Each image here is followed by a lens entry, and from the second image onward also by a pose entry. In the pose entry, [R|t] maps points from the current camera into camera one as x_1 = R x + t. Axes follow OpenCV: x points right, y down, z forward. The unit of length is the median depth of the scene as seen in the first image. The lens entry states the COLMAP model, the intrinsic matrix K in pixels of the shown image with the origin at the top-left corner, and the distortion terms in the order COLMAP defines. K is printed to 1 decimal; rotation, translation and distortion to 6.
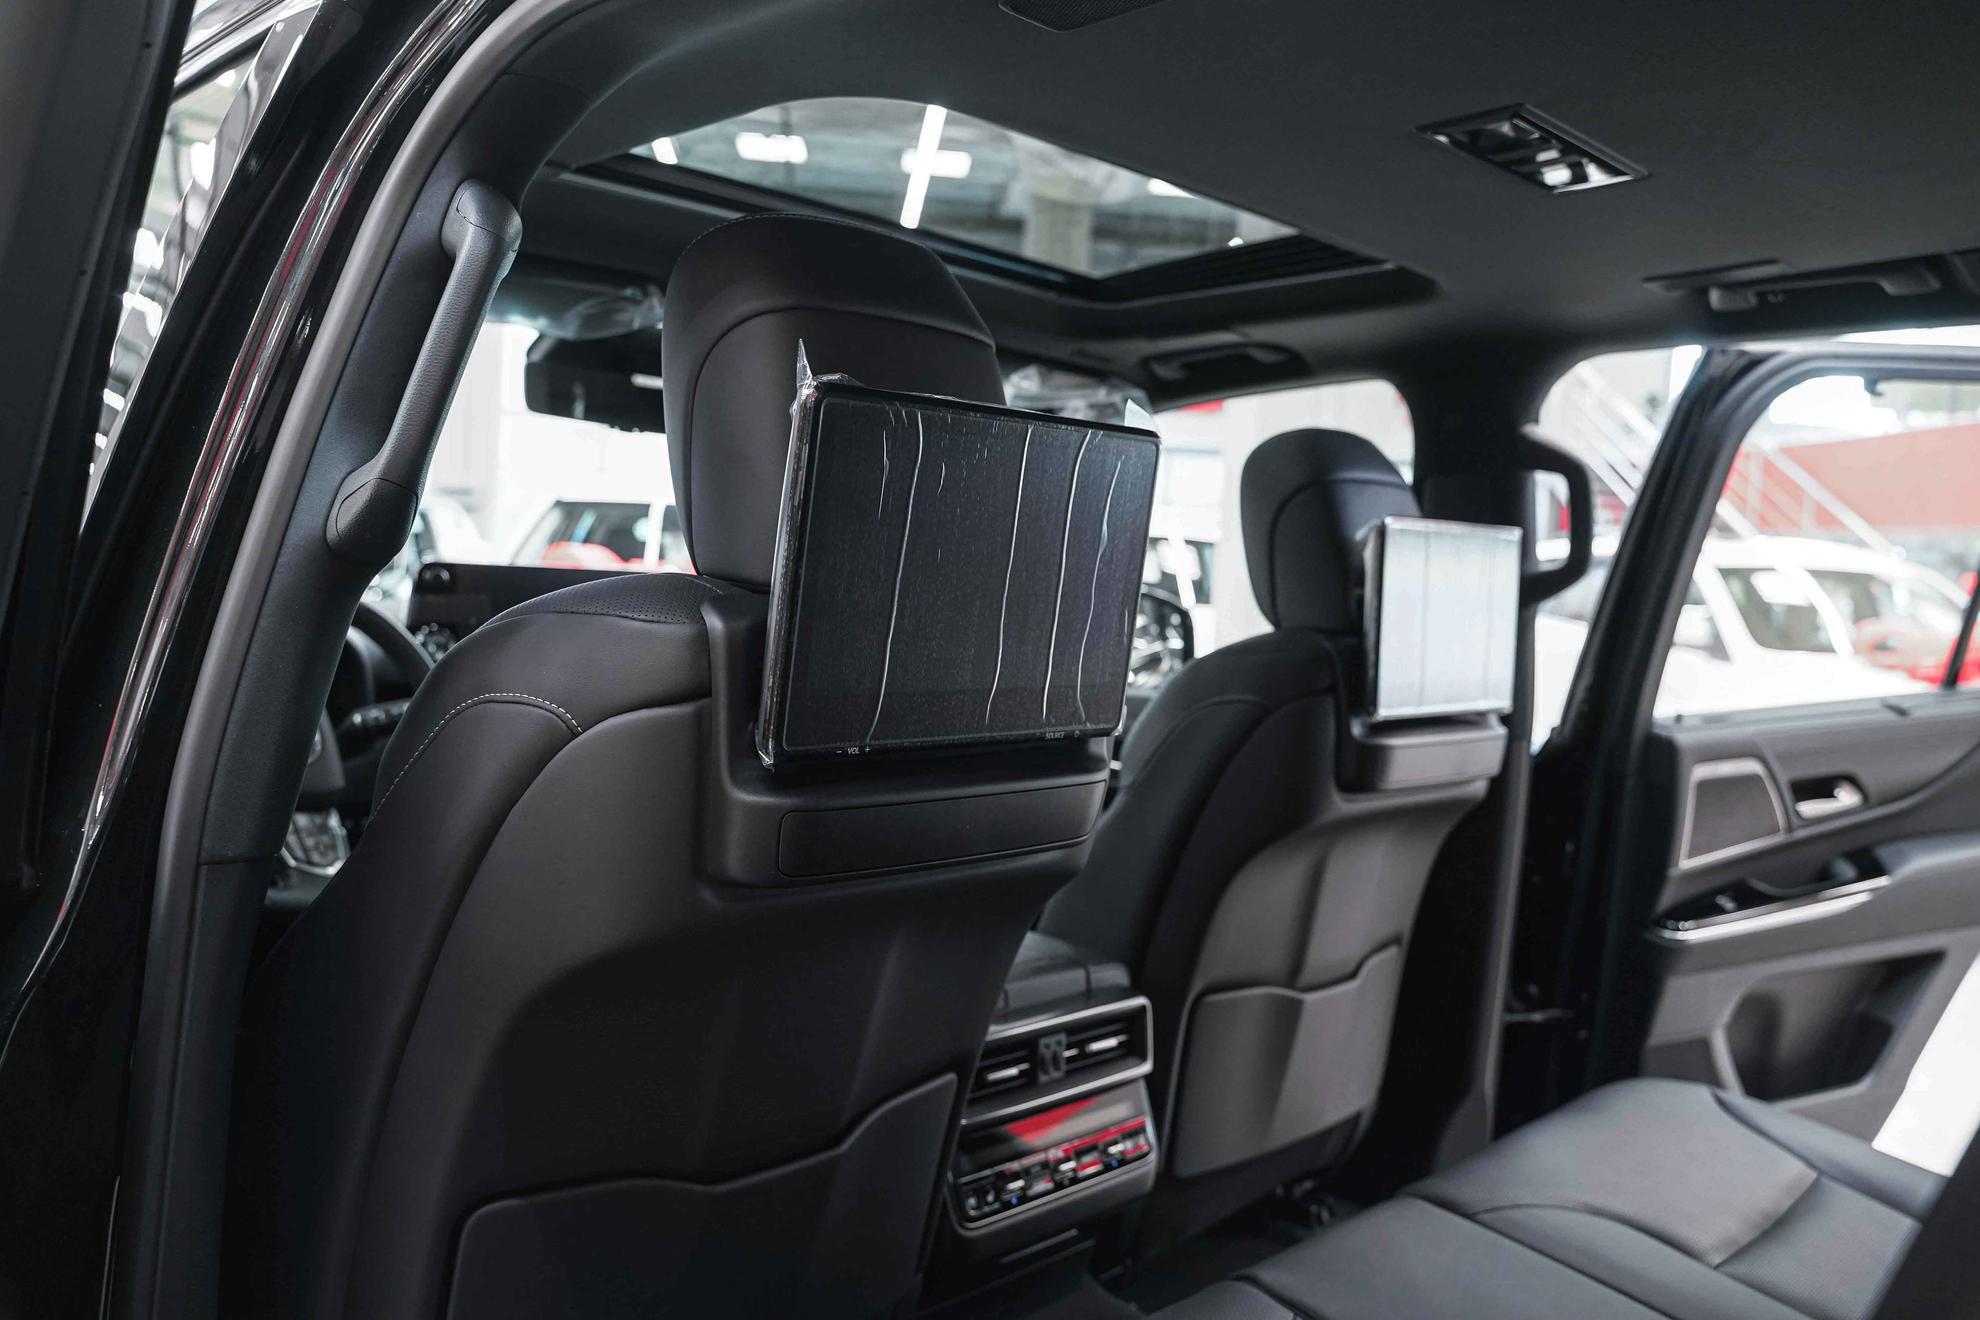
lens RADIAL K [[1594.0, 0, 990.0], [0, 1594.0, 660.0], [0, 0, 1]] dist [-0.007459, -0.008164]
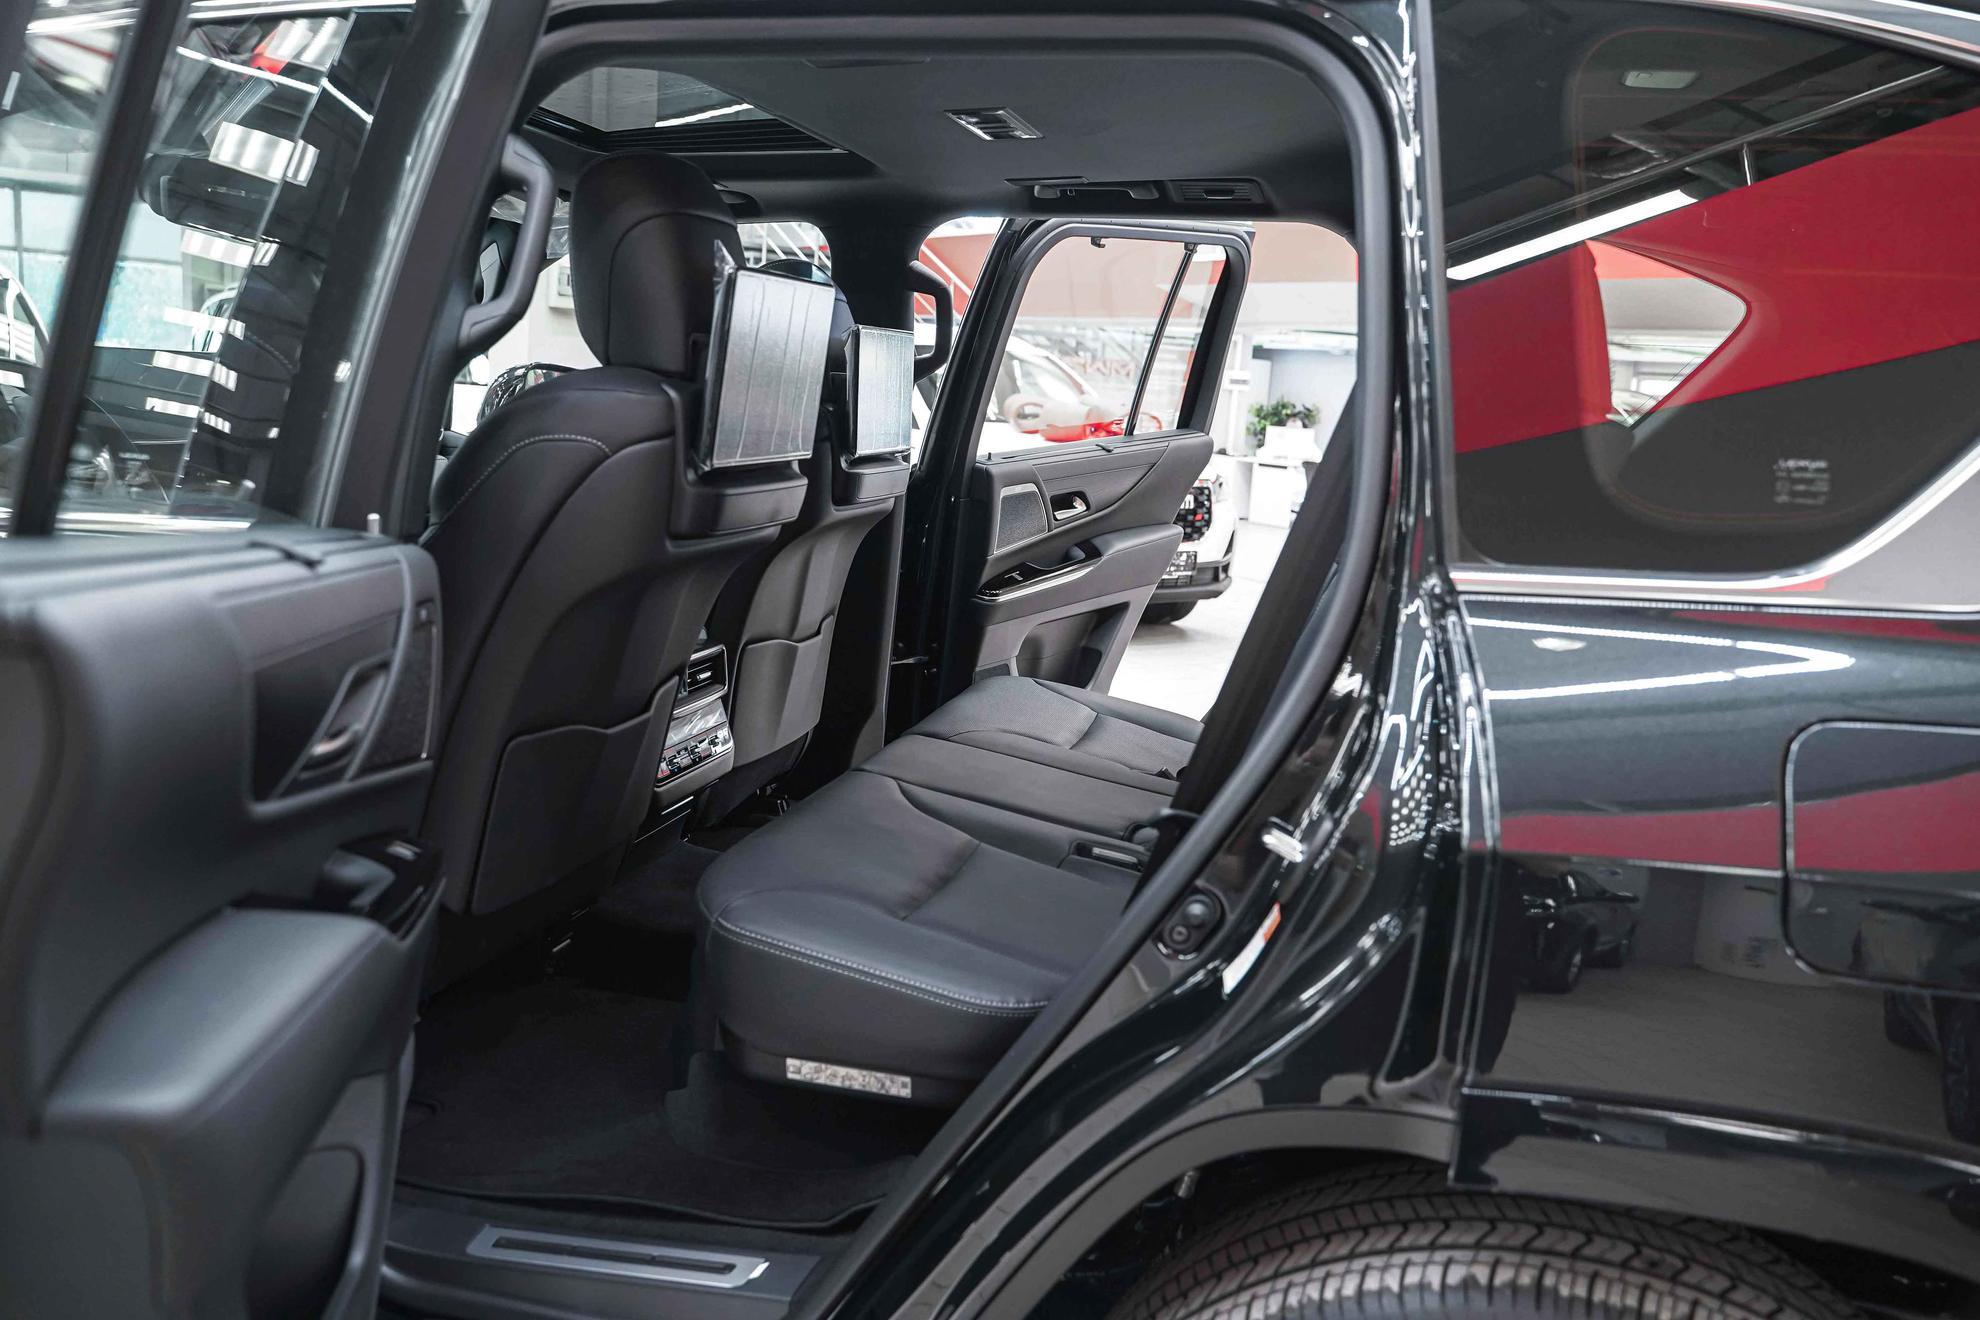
lens RADIAL K [[1594.0, 0, 990.0], [0, 1594.0, 660.0], [0, 0, 1]] dist [-0.007459, -0.008164]
pose [[0.868356, -0.085782, 0.488467, -0.355722], [0.017160, 0.989535, 0.143271, 0.010683], [-0.495645, -0.116028, 0.860740, -0.364437]]
